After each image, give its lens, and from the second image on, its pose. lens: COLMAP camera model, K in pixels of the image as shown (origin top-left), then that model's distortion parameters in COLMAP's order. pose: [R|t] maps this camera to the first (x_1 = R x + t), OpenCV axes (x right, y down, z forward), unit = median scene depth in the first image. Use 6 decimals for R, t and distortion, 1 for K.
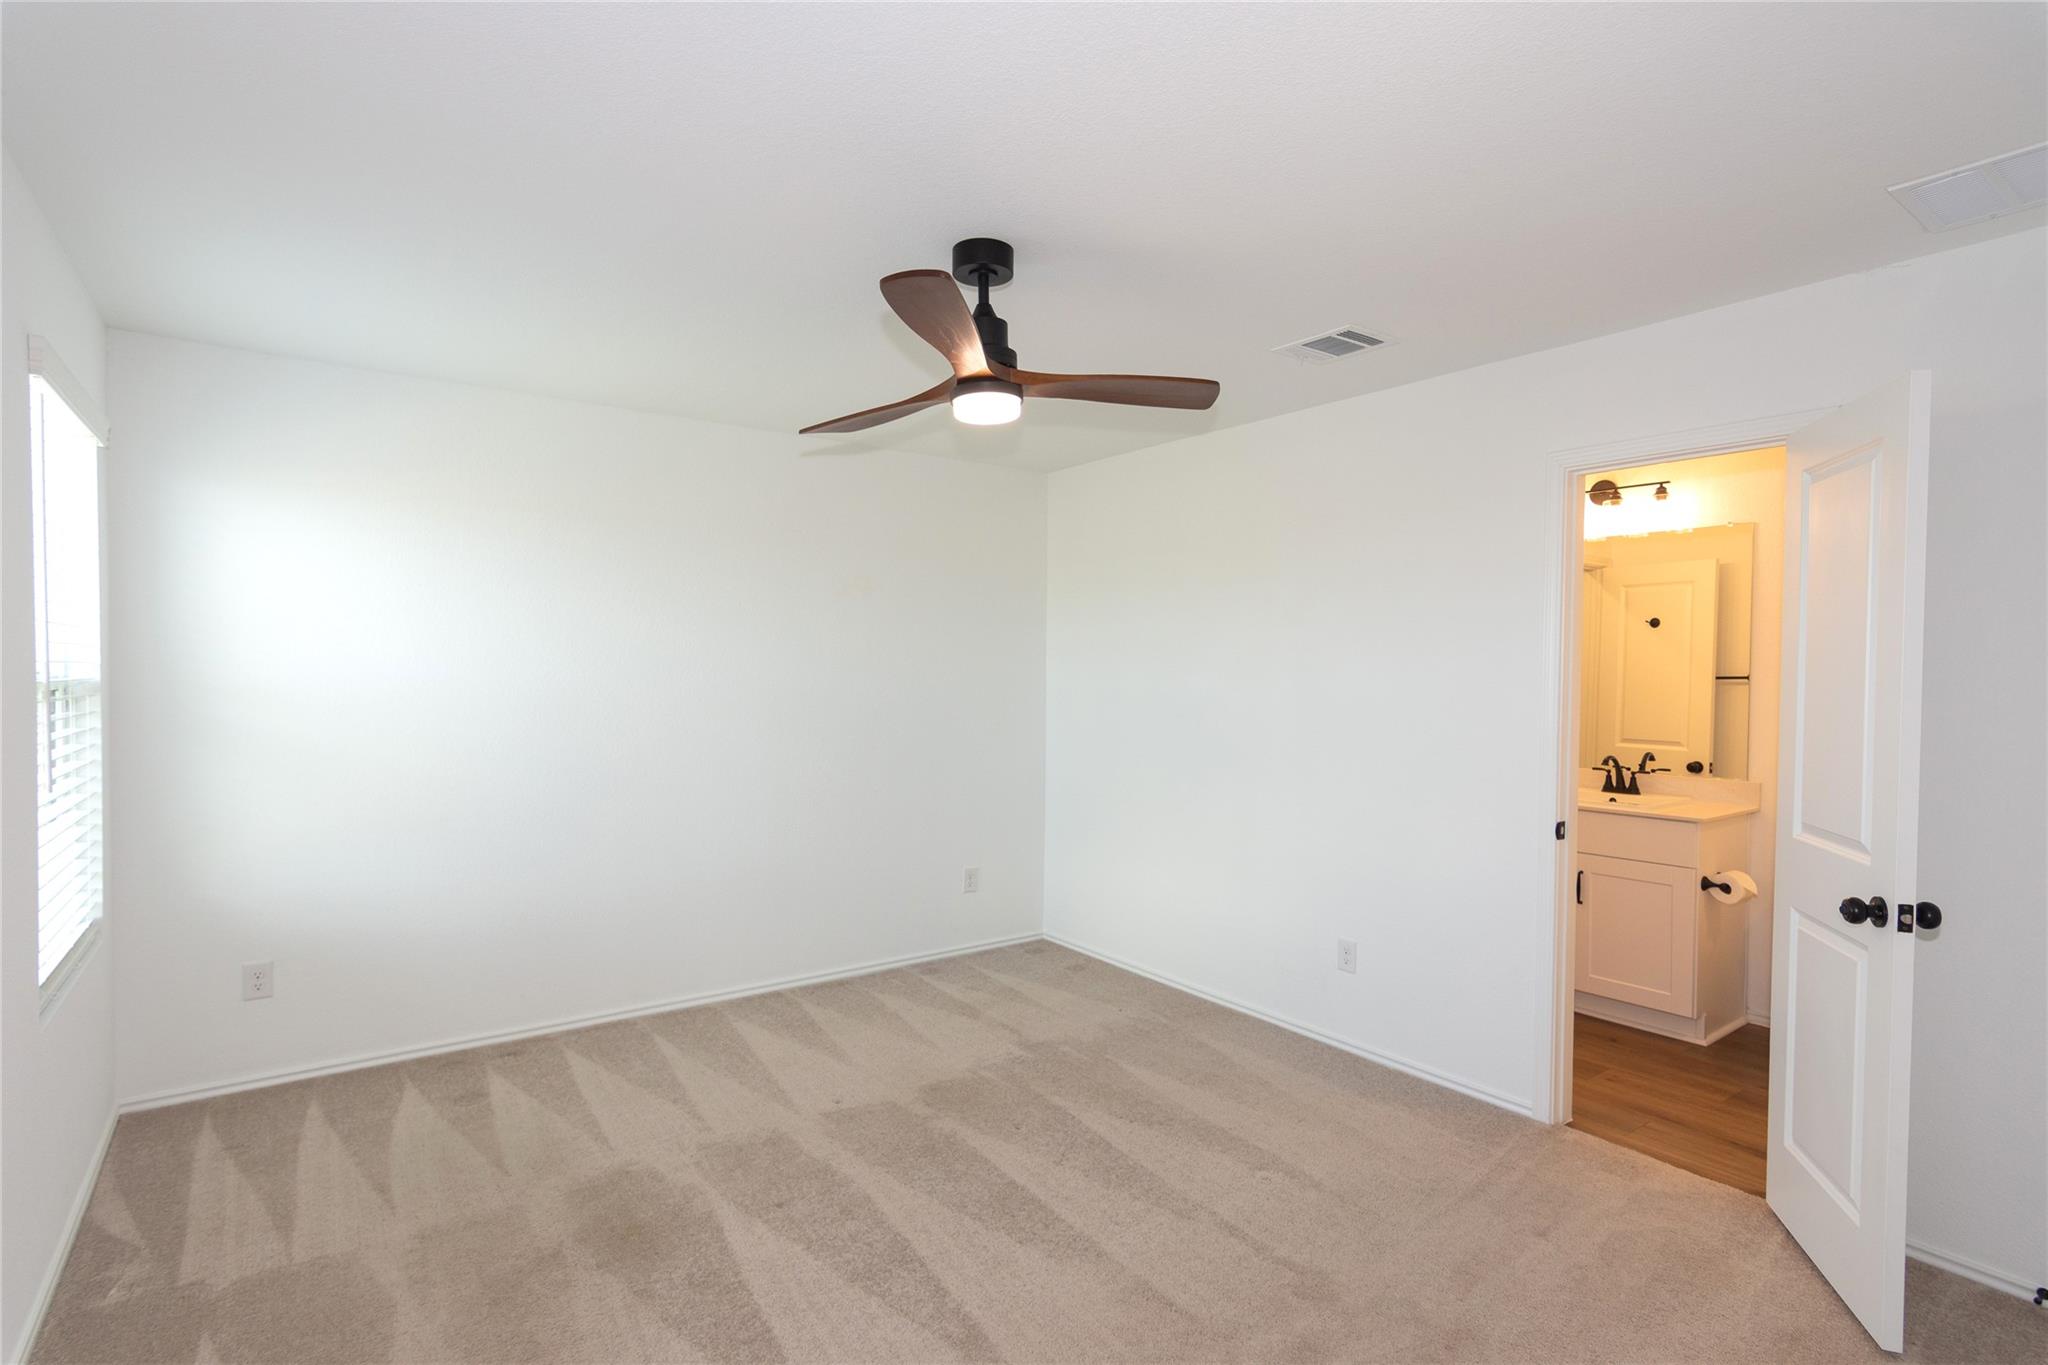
lens RADIAL K [[997.5, 0, 1018.5], [0, 997.5, 691.1], [0, 0, 1]] dist [-0.000261, 0.002358]
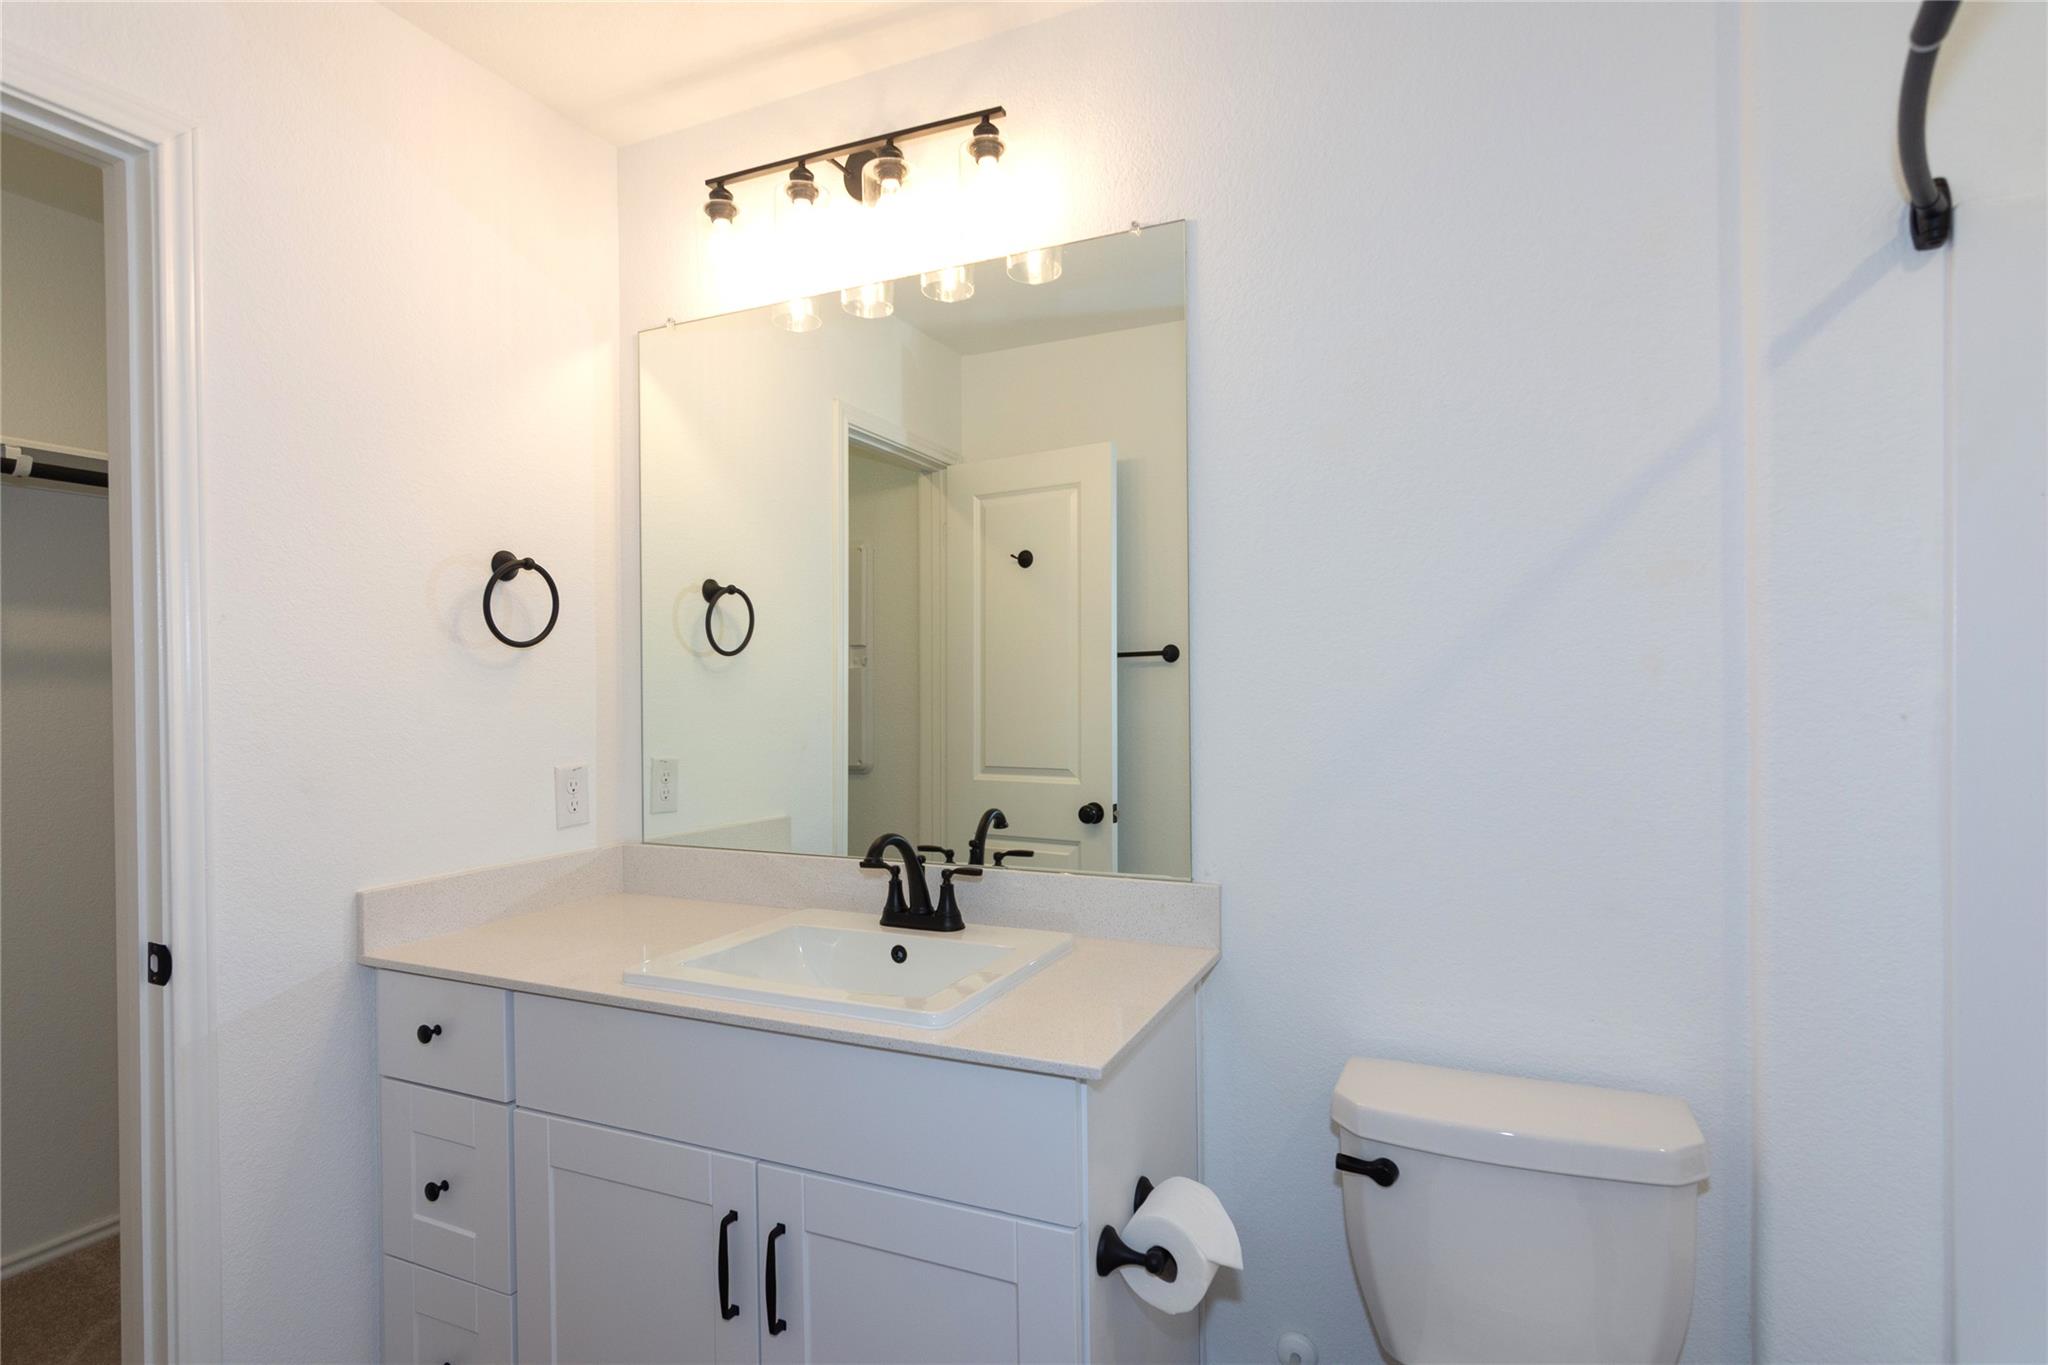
lens RADIAL K [[1039.6, 0, 1021.3], [0, 1039.6, 688.2], [0, 0, 1]] dist [-0.000136, 0.000985]
pose [[0.868770, -0.016288, 0.494949, 0.437848], [0.028211, 0.999464, -0.016627, 0.018287], [-0.494412, 0.028408, 0.868763, 0.627587]]
